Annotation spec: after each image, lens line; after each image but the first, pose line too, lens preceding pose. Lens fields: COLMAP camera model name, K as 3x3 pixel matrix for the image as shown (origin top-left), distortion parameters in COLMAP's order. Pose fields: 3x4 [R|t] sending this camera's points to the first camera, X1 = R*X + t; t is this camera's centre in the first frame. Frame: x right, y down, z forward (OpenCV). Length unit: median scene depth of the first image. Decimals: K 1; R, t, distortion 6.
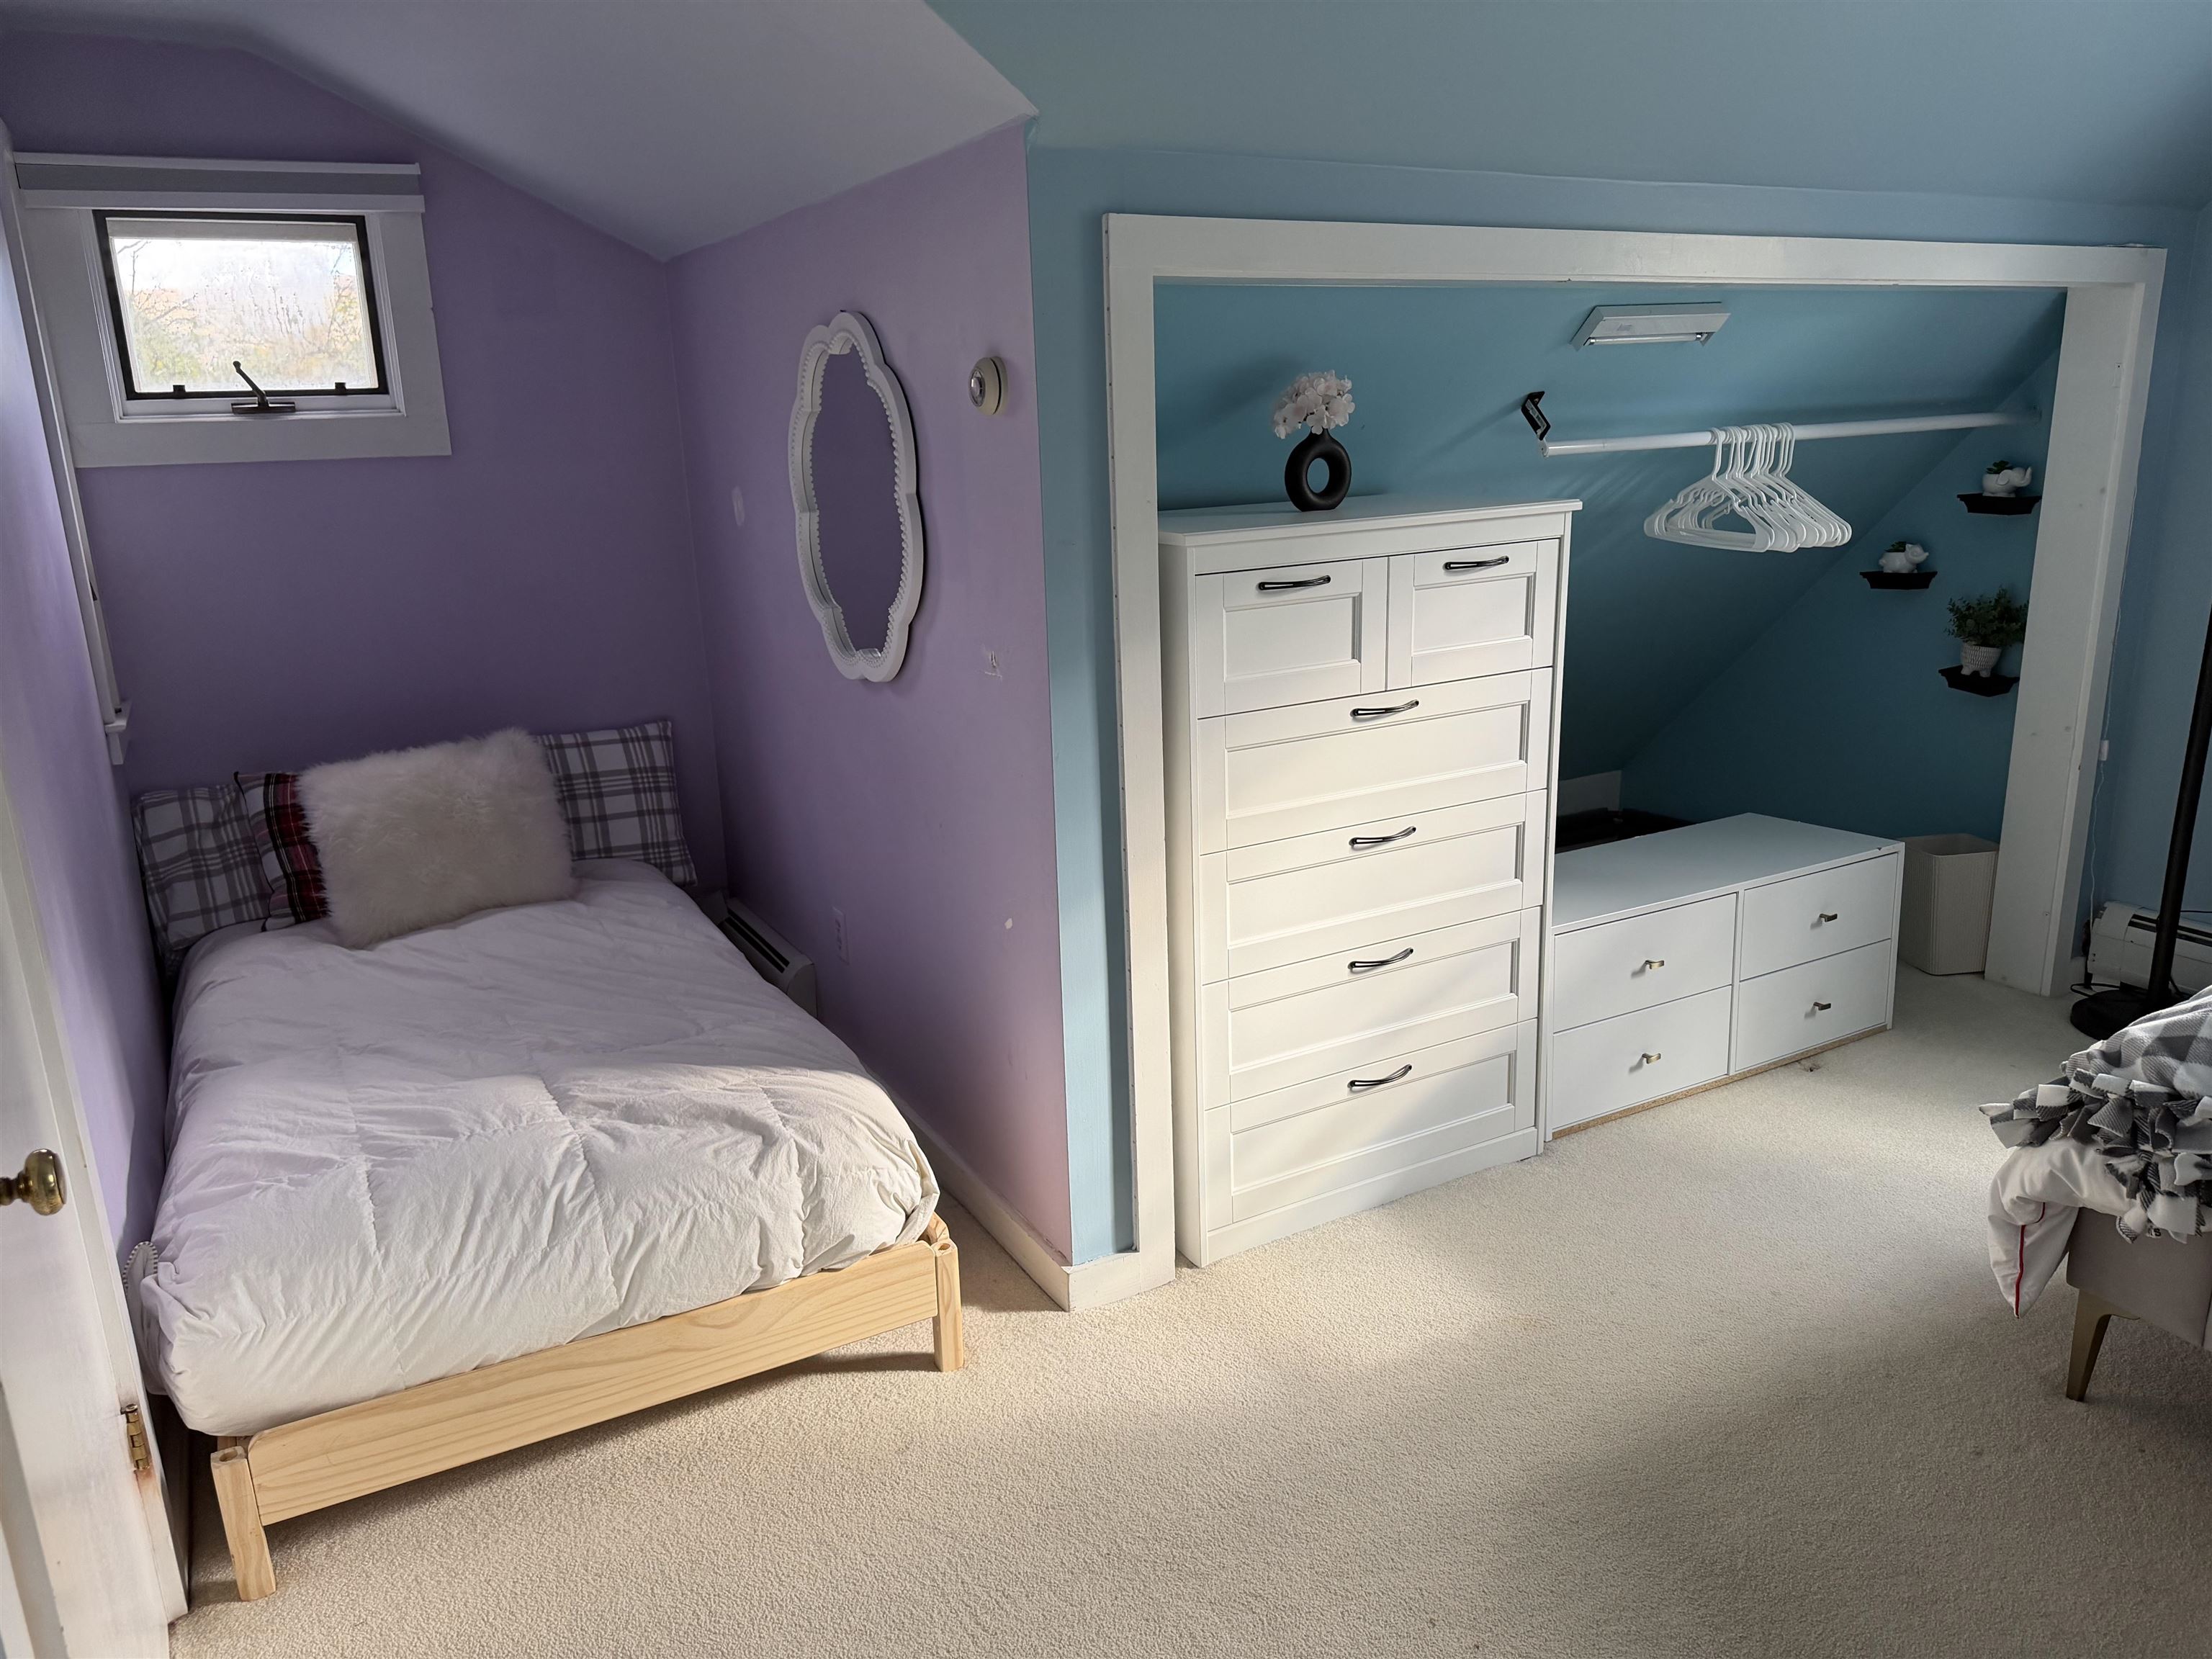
lens RADIAL K [[1569.2, 0, 1109.2], [0, 1569.2, 866.5], [0, 0, 1]] dist [0.092672, -0.113804]
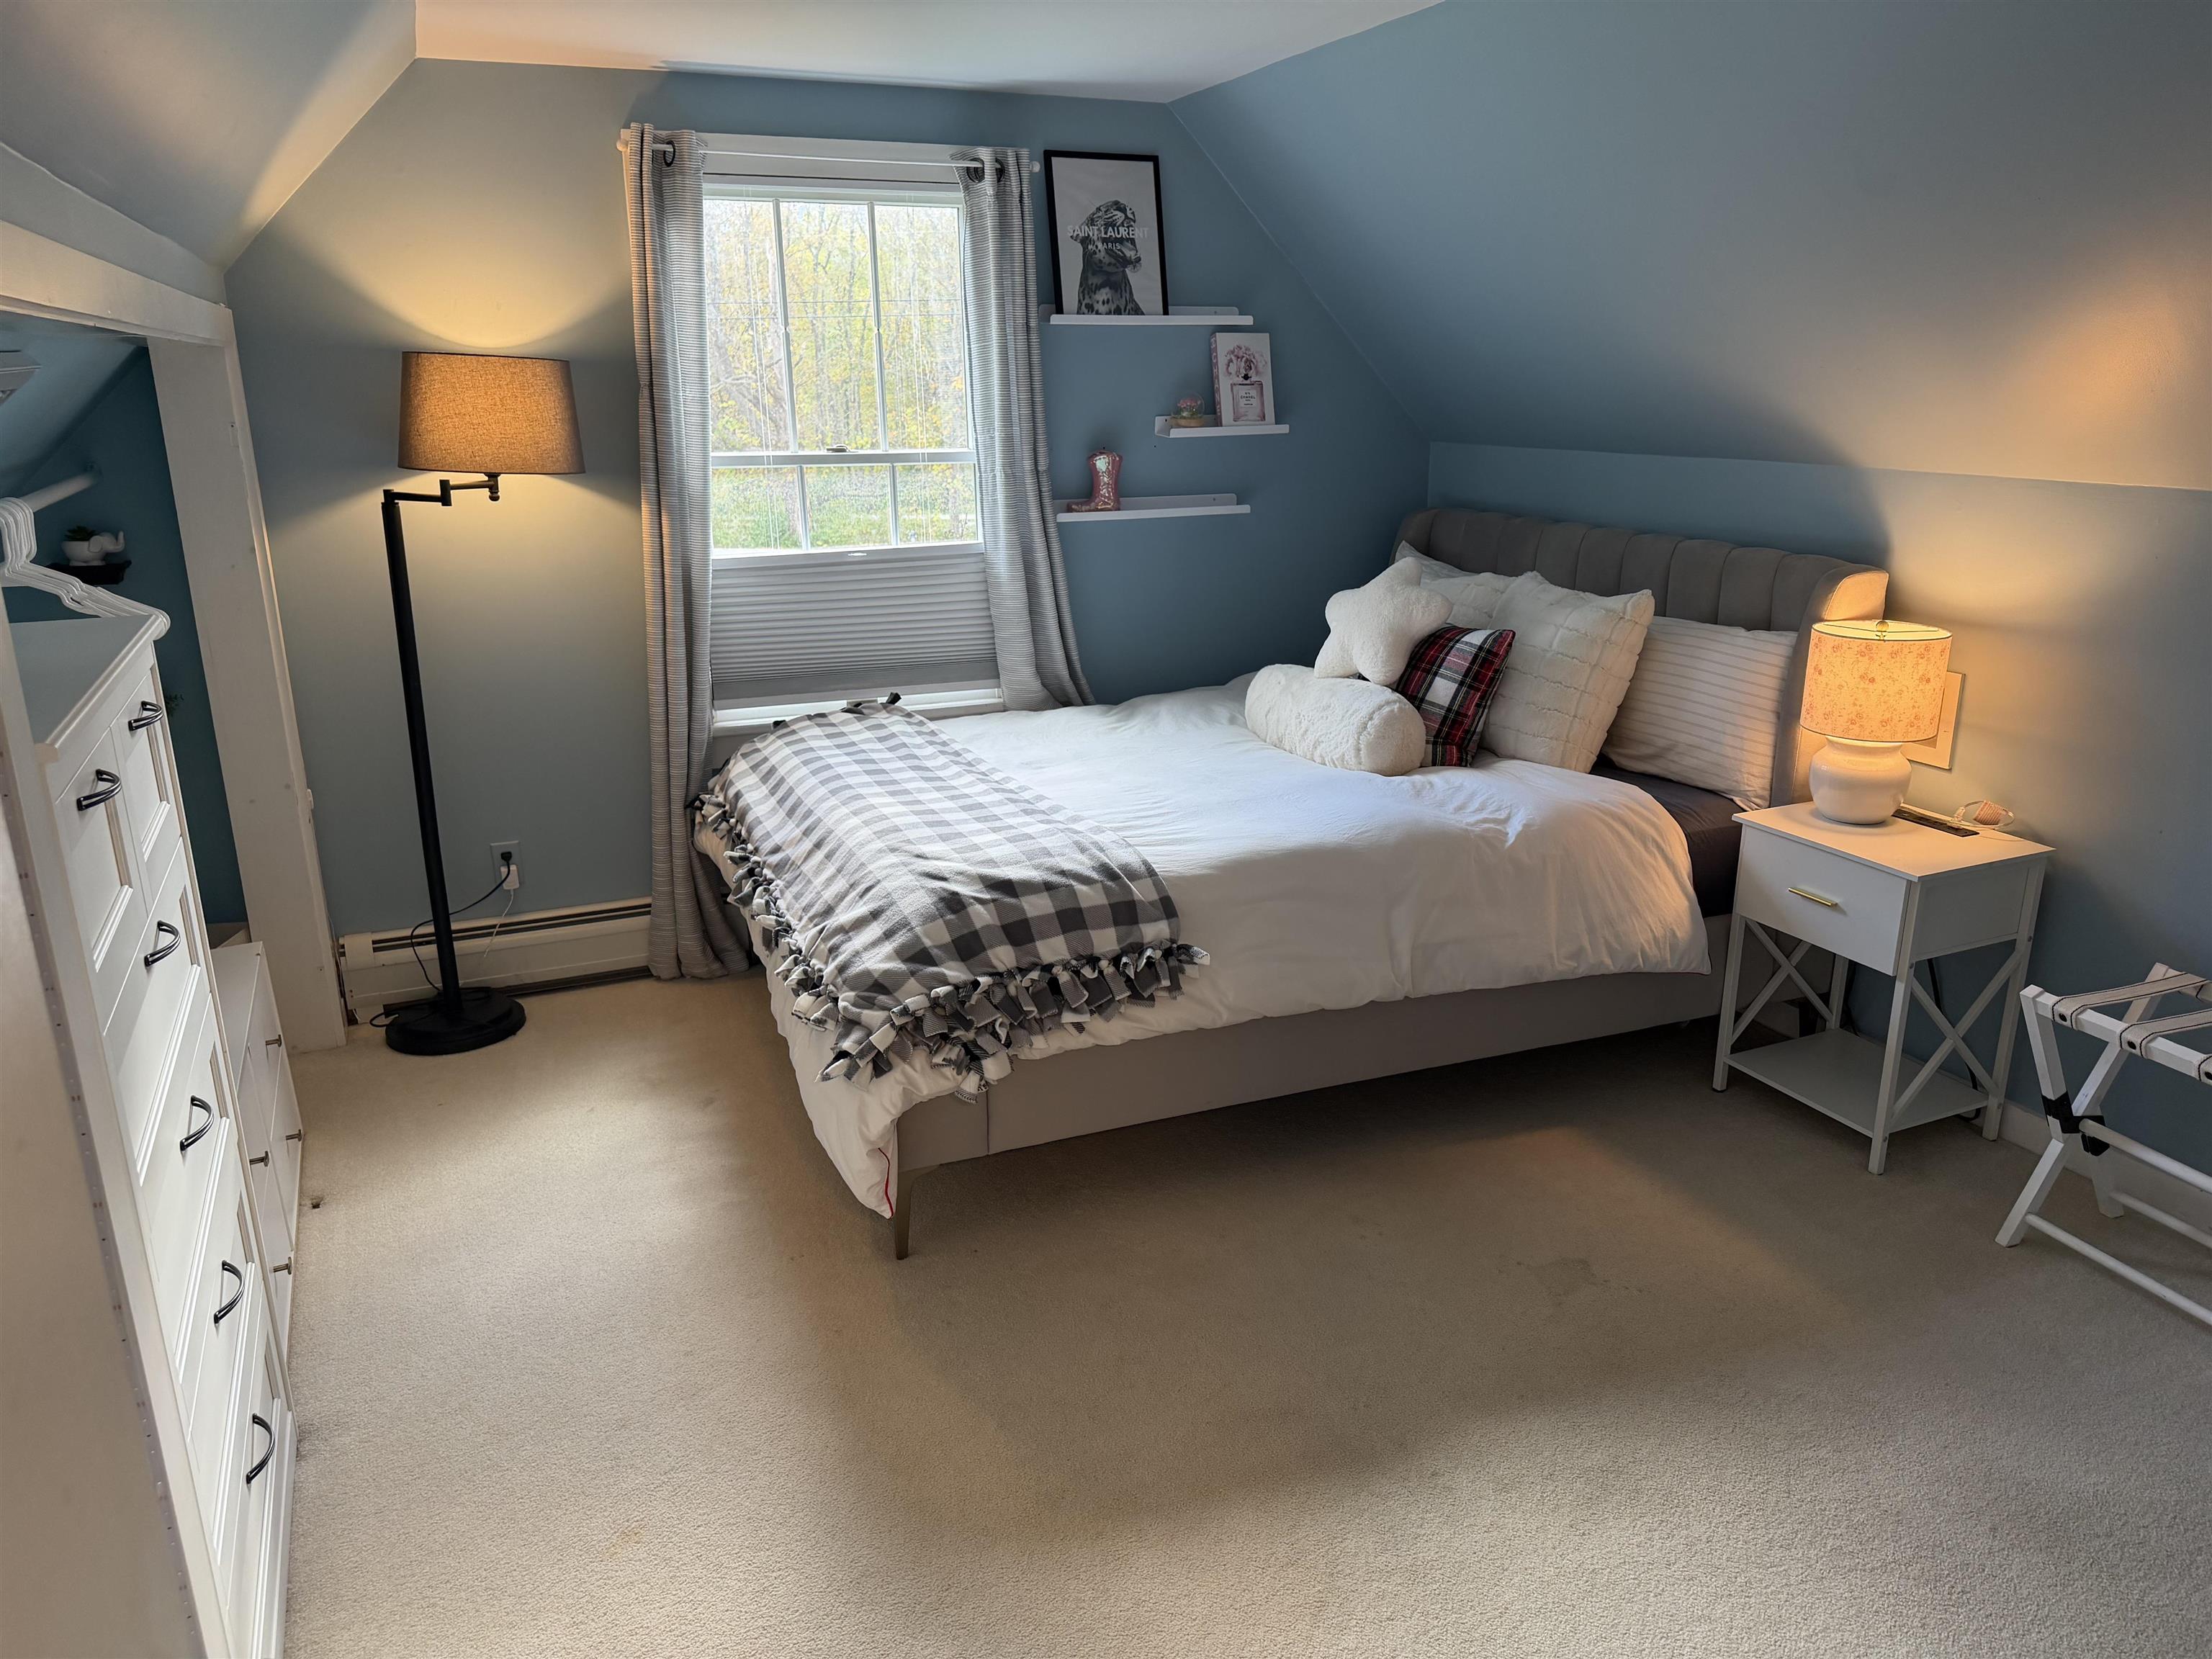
lens RADIAL K [[1569.2, 0, 1109.2], [0, 1569.2, 866.5], [0, 0, 1]] dist [0.092672, -0.113804]
pose [[0.079986, -0.267331, 0.960279, -0.434548], [0.278215, 0.931069, 0.236025, -0.176097], [-0.957183, 0.248285, 0.148848, 0.498459]]
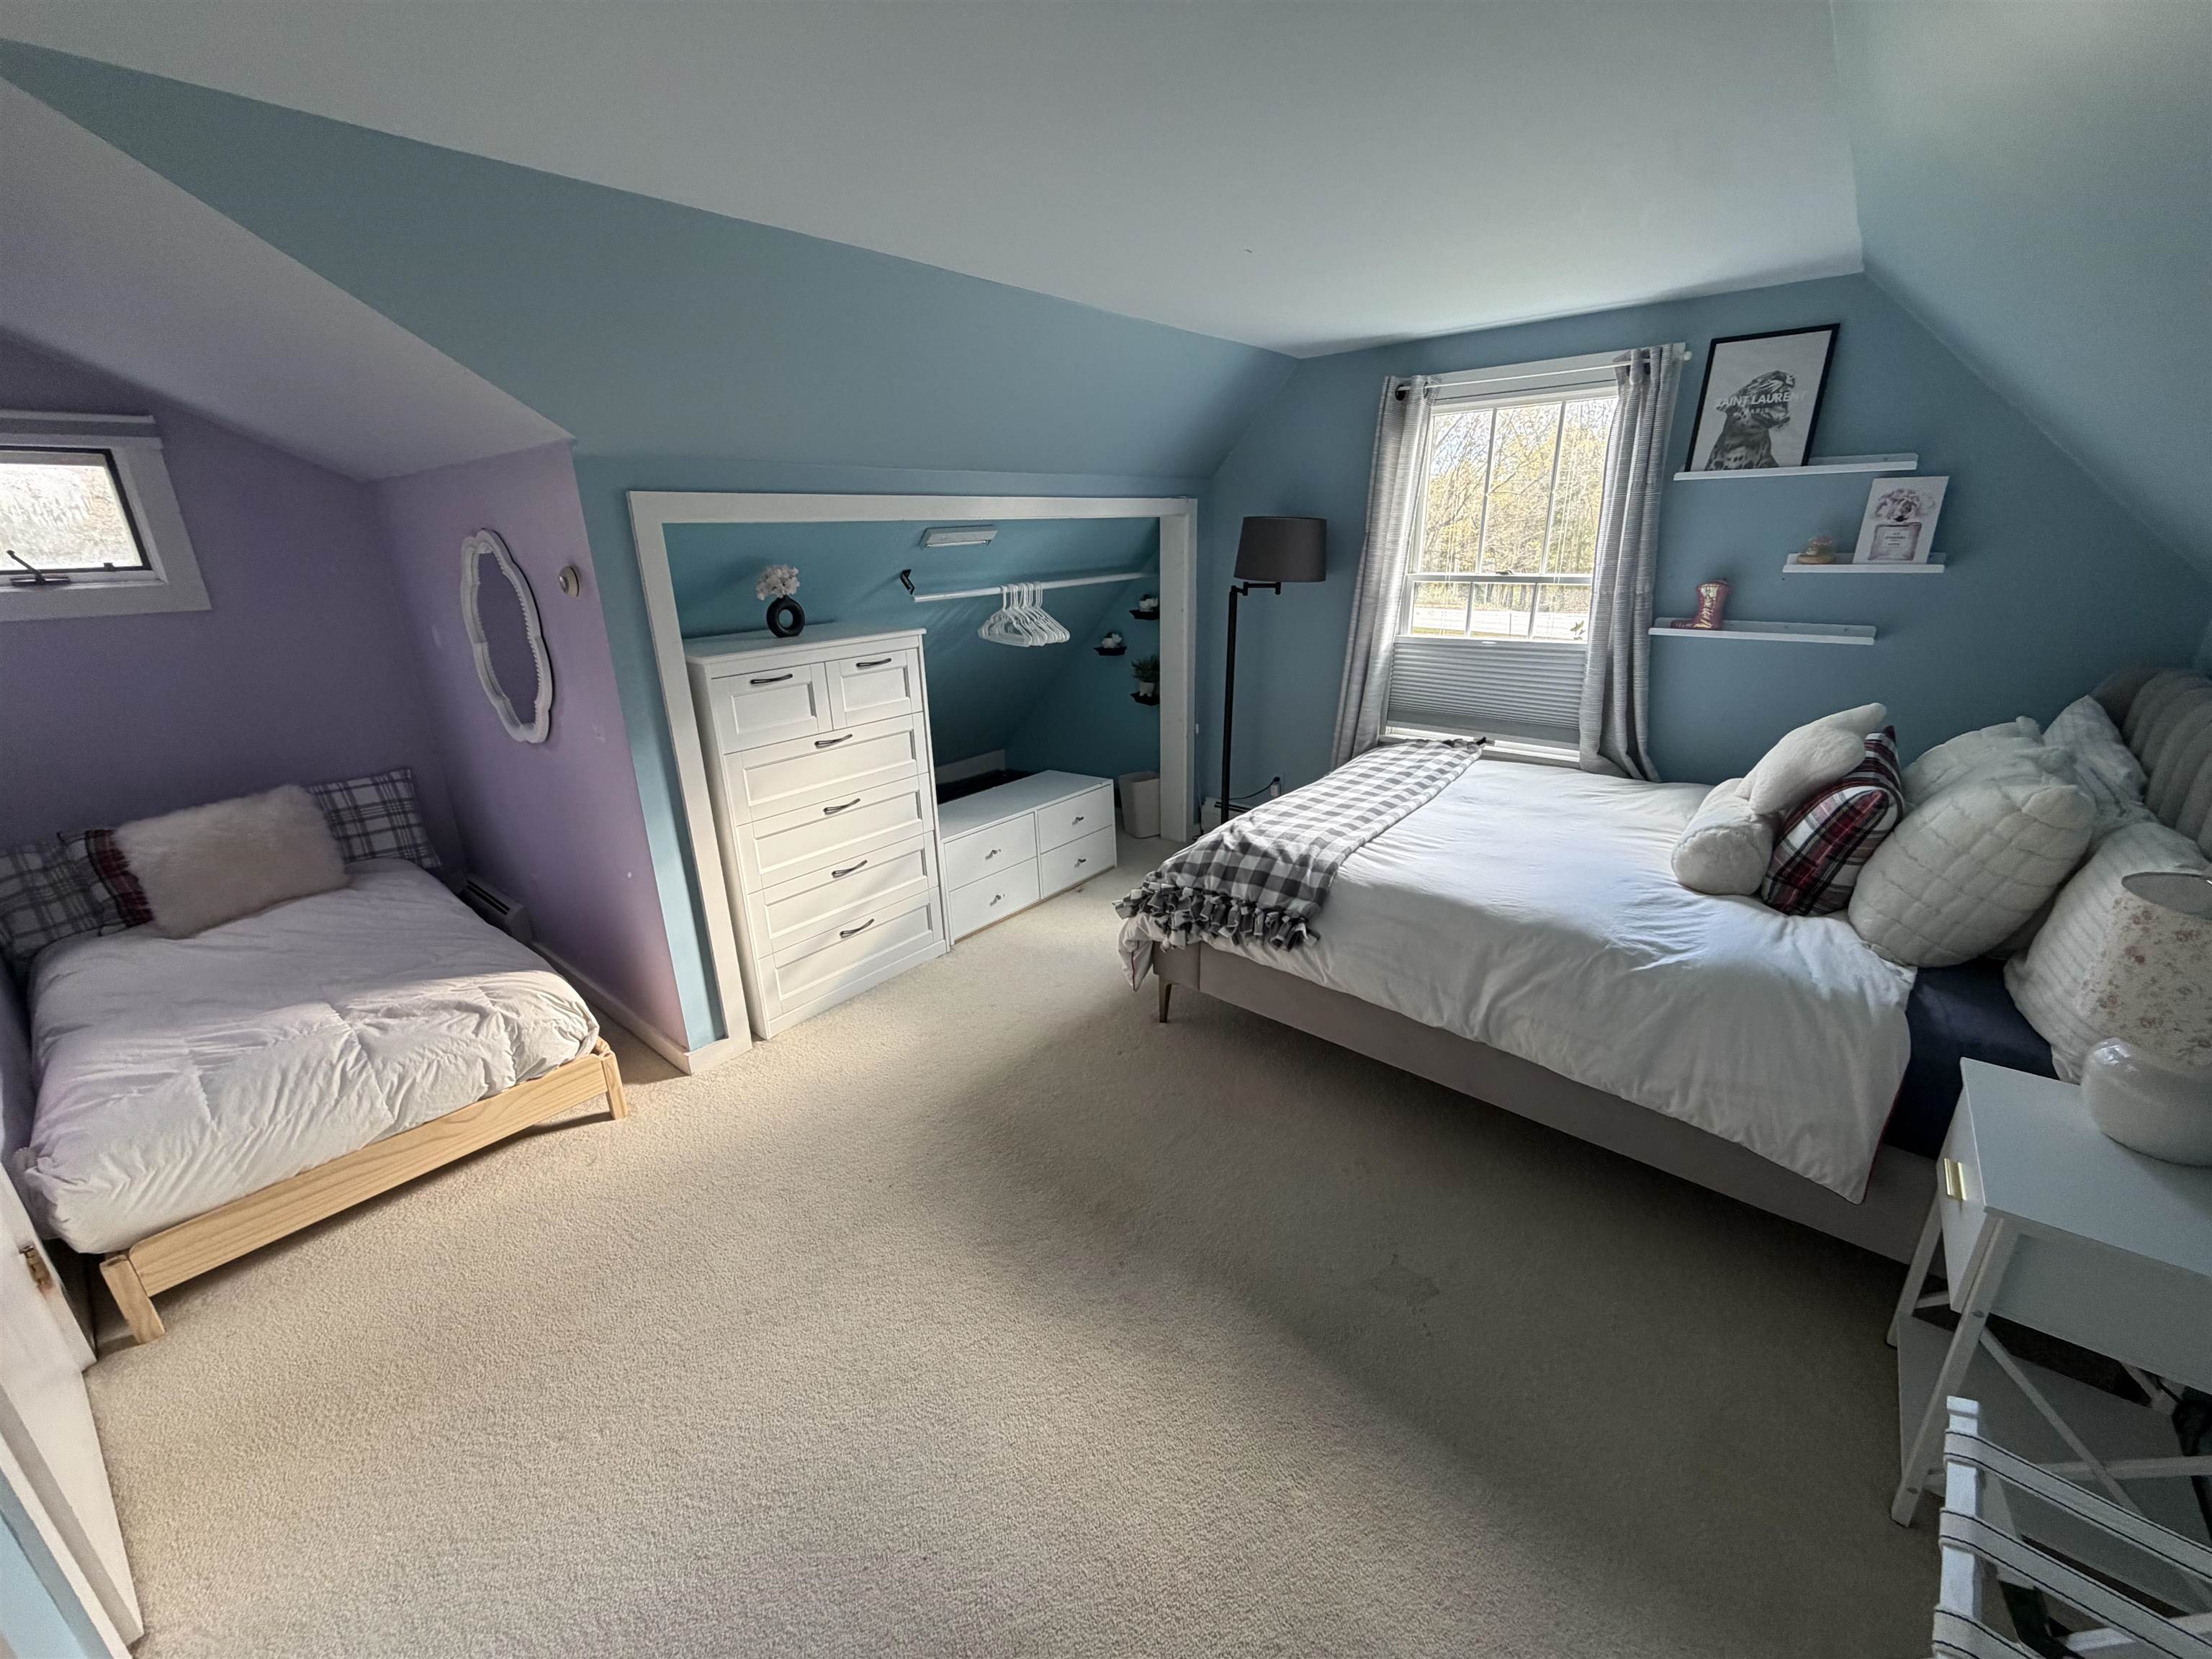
lens RADIAL K [[896.9, 0, 1112.1], [0, 896.9, 837.8], [0, 0, 1]] dist [-0.002357, 0.003389]
pose [[0.933266, -0.111335, 0.341496, 0.102859], [0.094985, 0.993401, 0.064288, -0.018840], [-0.346400, -0.027561, 0.937682, -0.155789]]
